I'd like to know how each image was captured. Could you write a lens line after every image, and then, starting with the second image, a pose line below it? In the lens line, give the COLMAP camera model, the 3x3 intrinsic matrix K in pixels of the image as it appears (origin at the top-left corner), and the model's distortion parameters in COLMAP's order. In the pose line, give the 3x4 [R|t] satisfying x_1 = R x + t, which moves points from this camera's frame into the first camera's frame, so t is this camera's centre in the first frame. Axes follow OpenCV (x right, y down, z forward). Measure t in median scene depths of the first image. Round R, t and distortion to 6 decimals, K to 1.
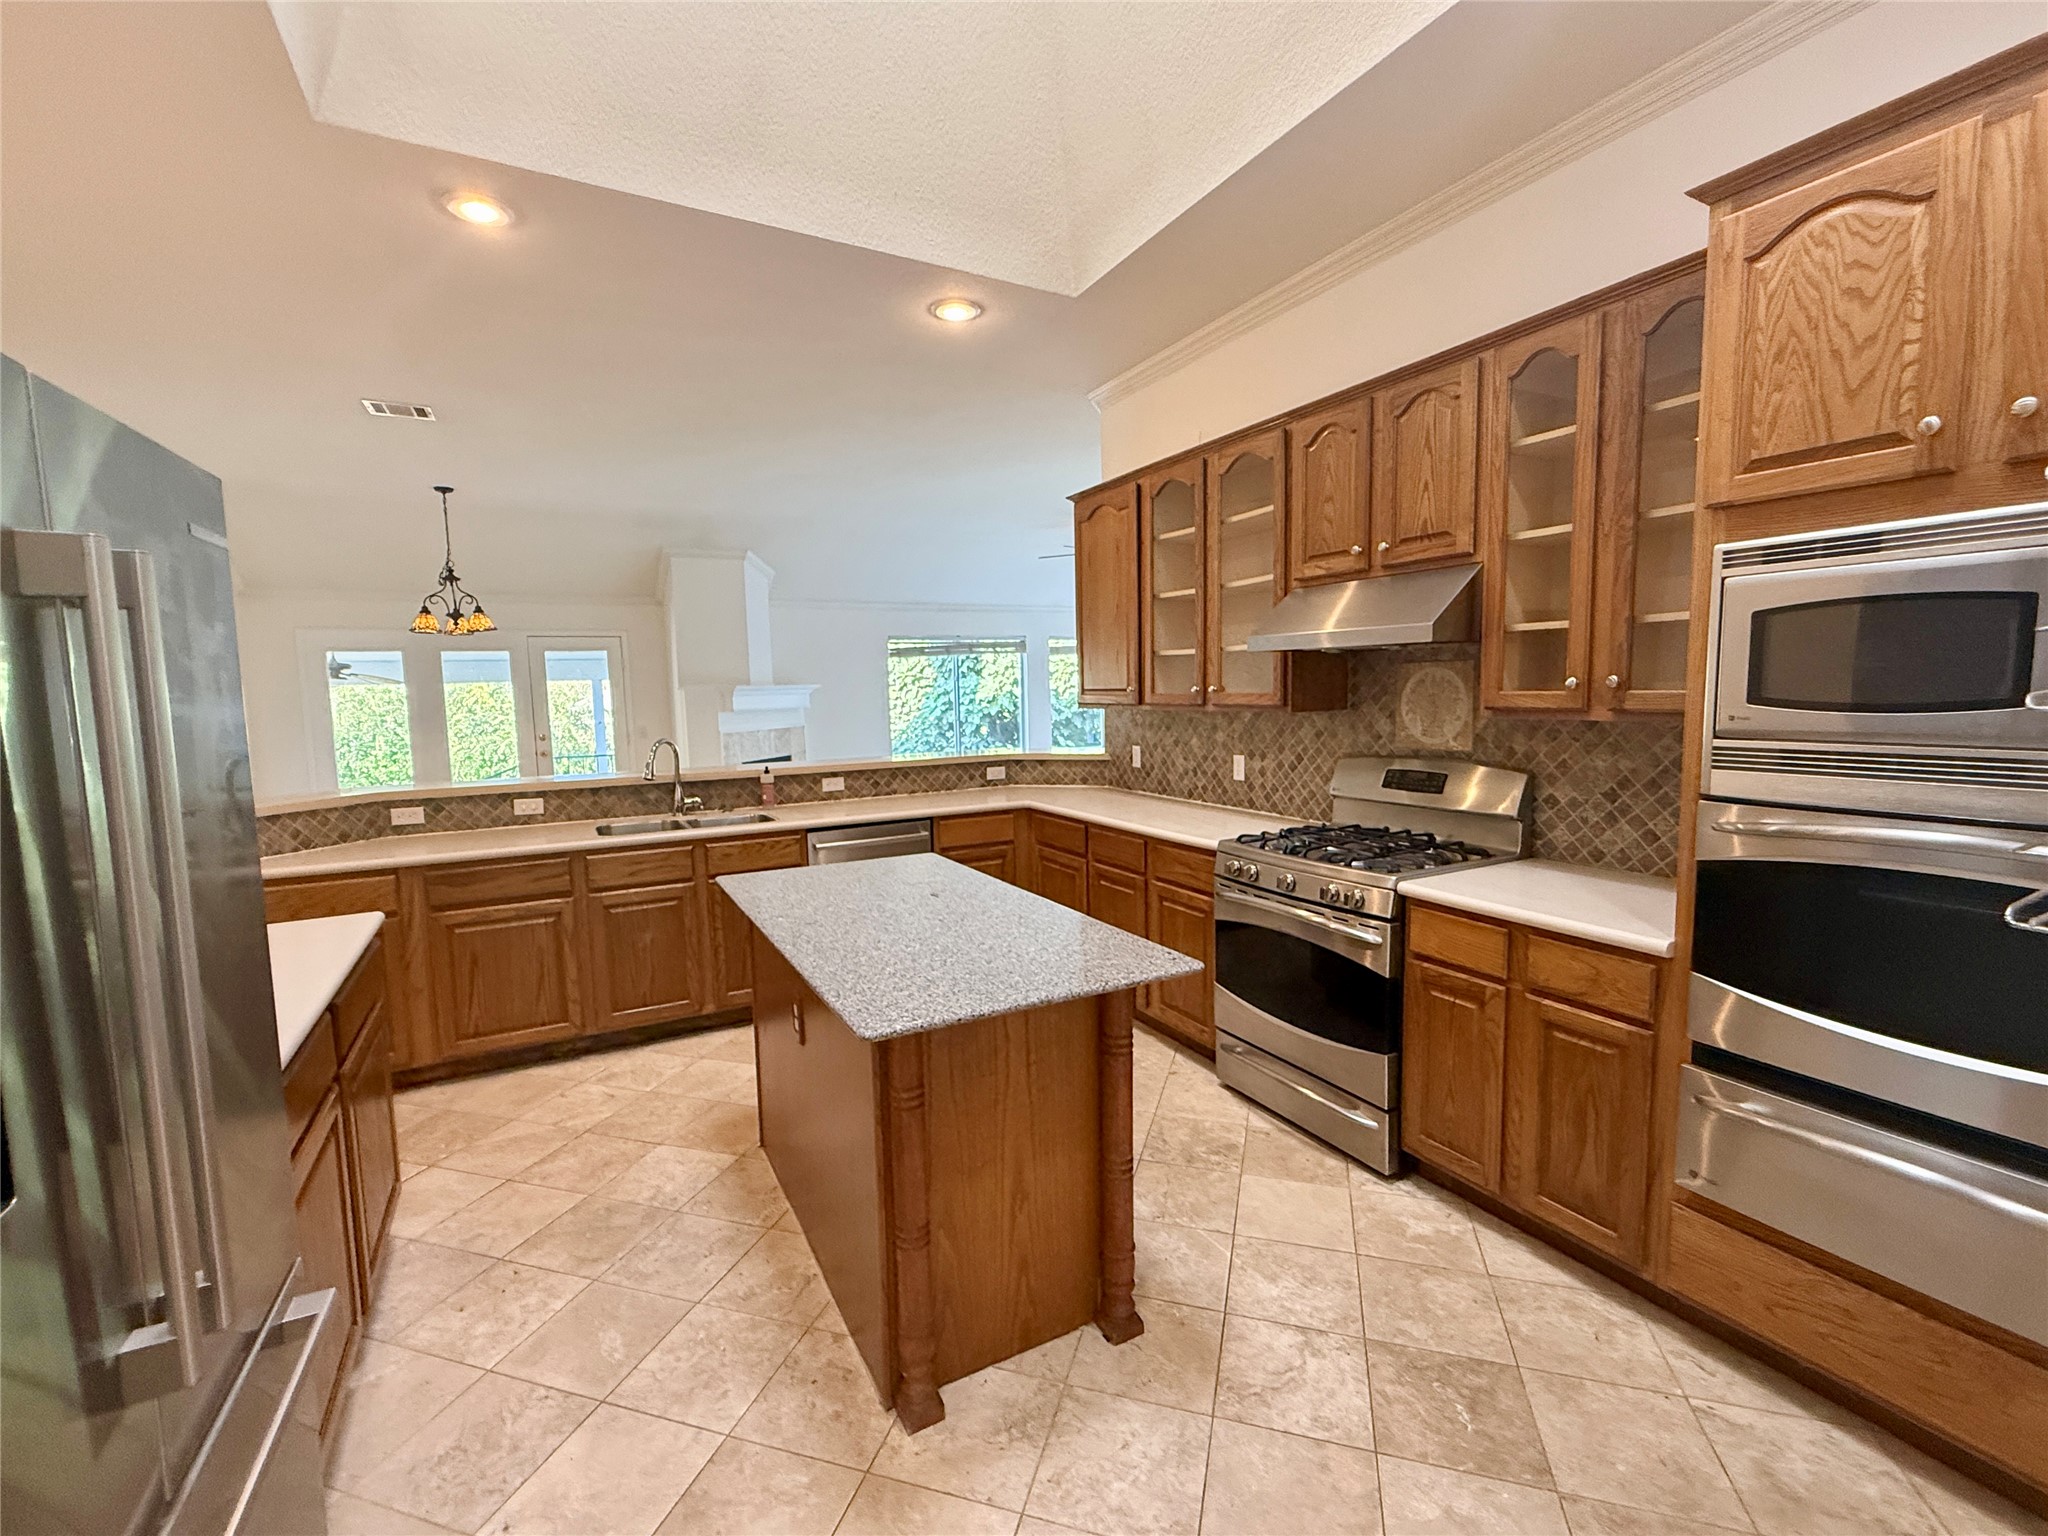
lens RADIAL K [[887.9, 0, 1025.4], [0, 887.9, 767.9], [0, 0, 1]] dist [-0.002287, 0.000064]
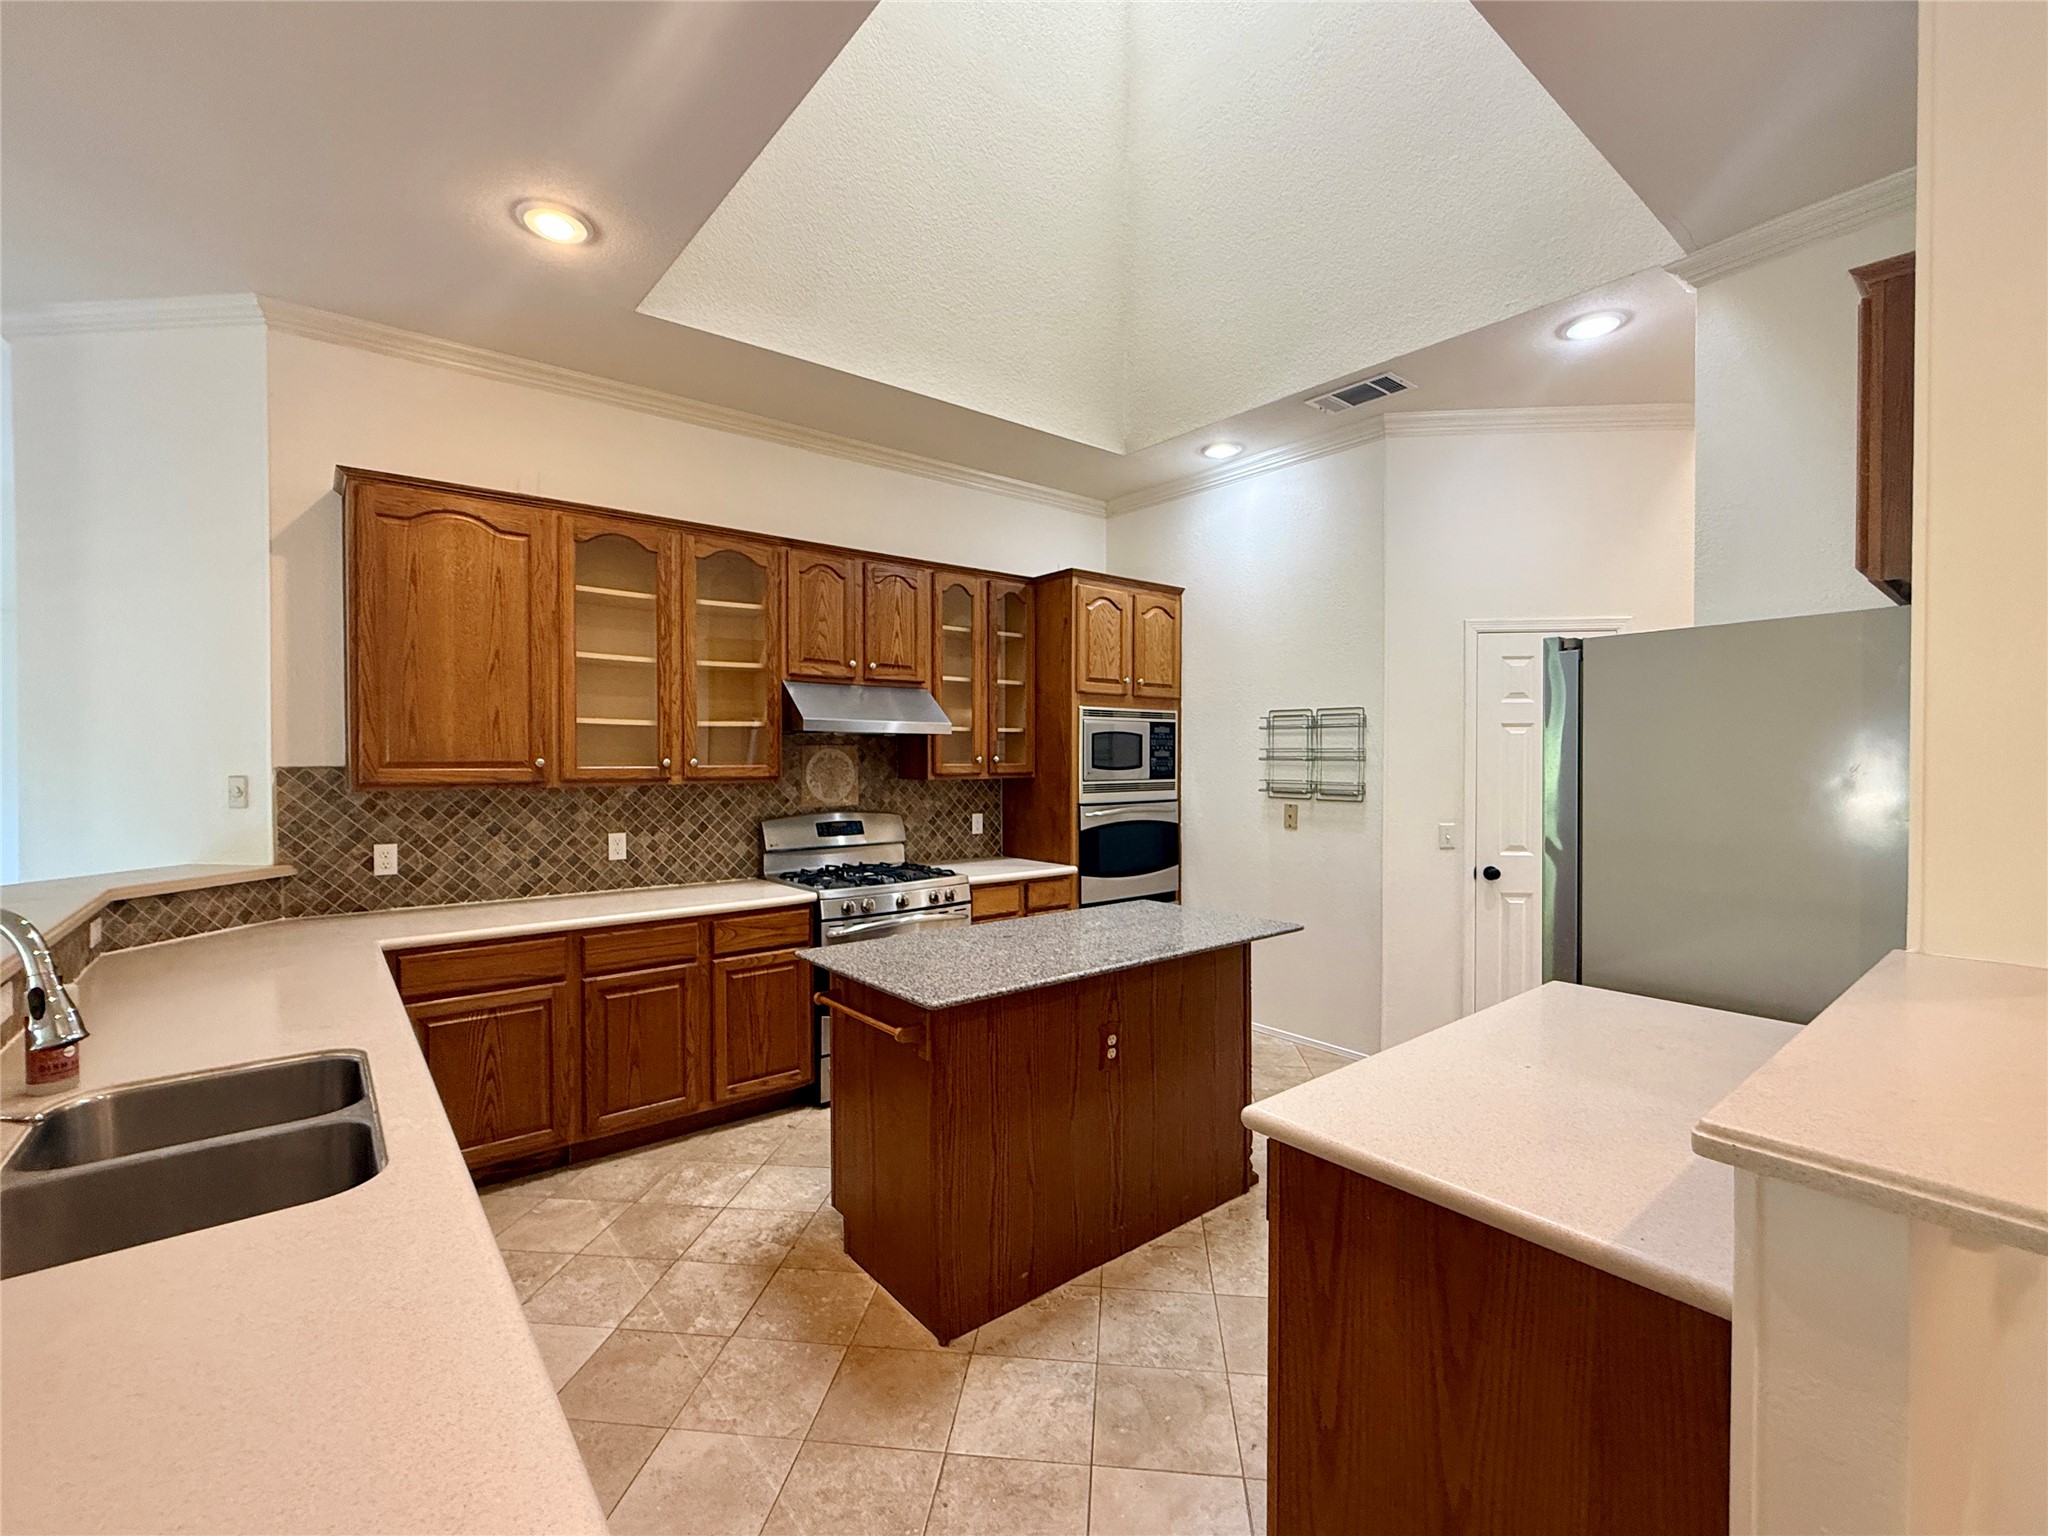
lens RADIAL K [[887.9, 0, 1024.0], [0, 887.9, 768.4], [0, 0, 1]] dist [-0.002287, 0.000064]
pose [[-0.185898, 0.009468, 0.982523, -0.963275], [0.095989, 0.995345, 0.008570, -0.062064], [-0.977869, 0.095905, -0.185941, 0.928757]]
